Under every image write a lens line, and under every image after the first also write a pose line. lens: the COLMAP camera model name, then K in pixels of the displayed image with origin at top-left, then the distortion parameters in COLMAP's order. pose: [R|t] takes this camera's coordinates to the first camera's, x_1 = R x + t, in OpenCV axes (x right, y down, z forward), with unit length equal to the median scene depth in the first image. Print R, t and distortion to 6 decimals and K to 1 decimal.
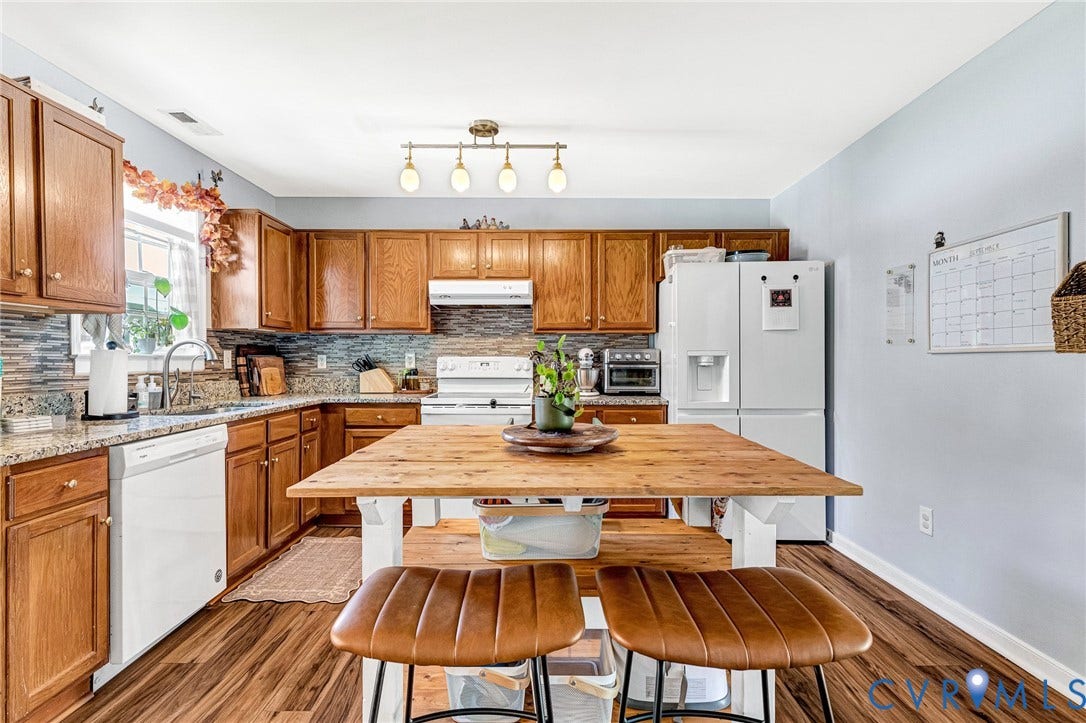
lens RADIAL K [[516.5, 0, 543.7], [0, 516.5, 364.9], [0, 0, 1]] dist [0.015229, -0.001195]
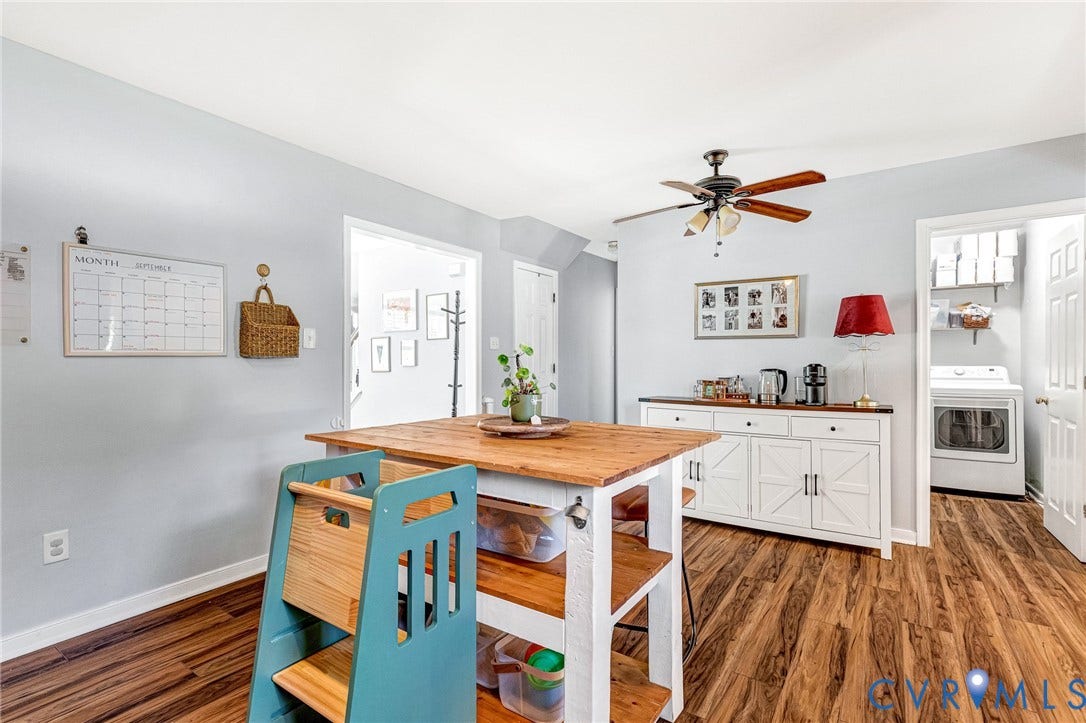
lens RADIAL K [[500.6, 0, 549.3], [0, 500.6, 358.6], [0, 0, 1]] dist [-0.000097, -0.000096]
pose [[-0.831299, 0.001605, 0.555823, -0.288971], [0.007052, 0.999946, 0.007658, -0.012383], [-0.555780, 0.010286, -0.831266, 0.840790]]
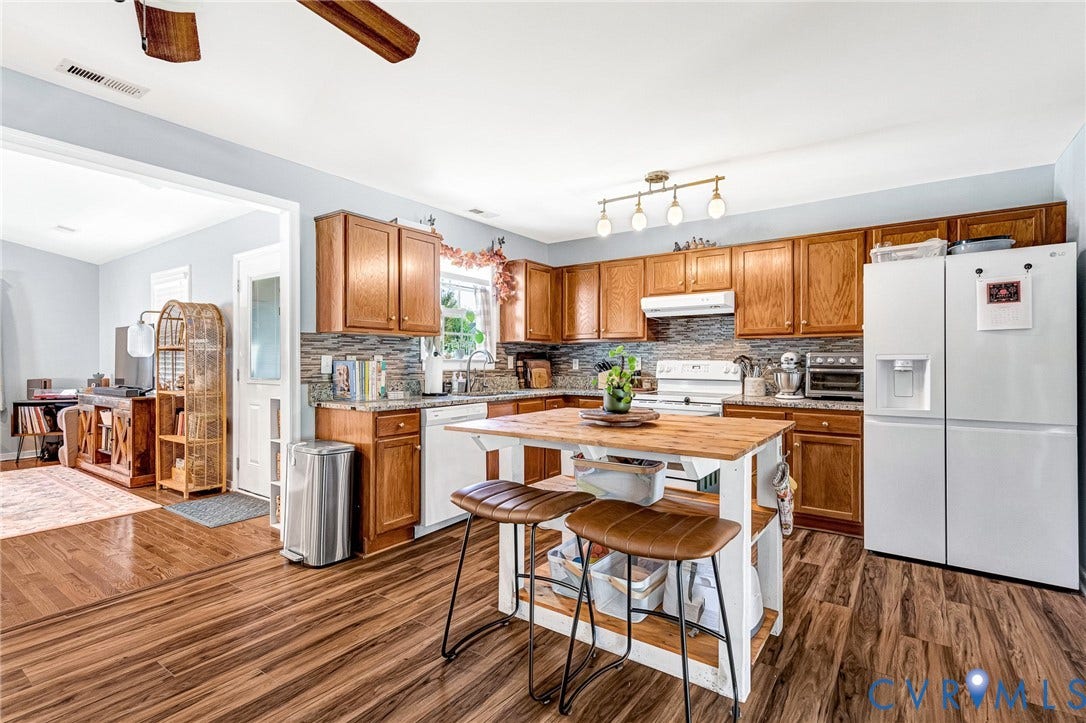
lens RADIAL K [[516.5, 0, 543.7], [0, 516.5, 364.9], [0, 0, 1]] dist [0.015229, -0.001195]
pose [[0.815131, 0.005341, -0.579252, 0.302775], [-0.009263, 0.999950, -0.003815, 0.001179], [0.579202, 0.008476, 0.815140, -0.129809]]
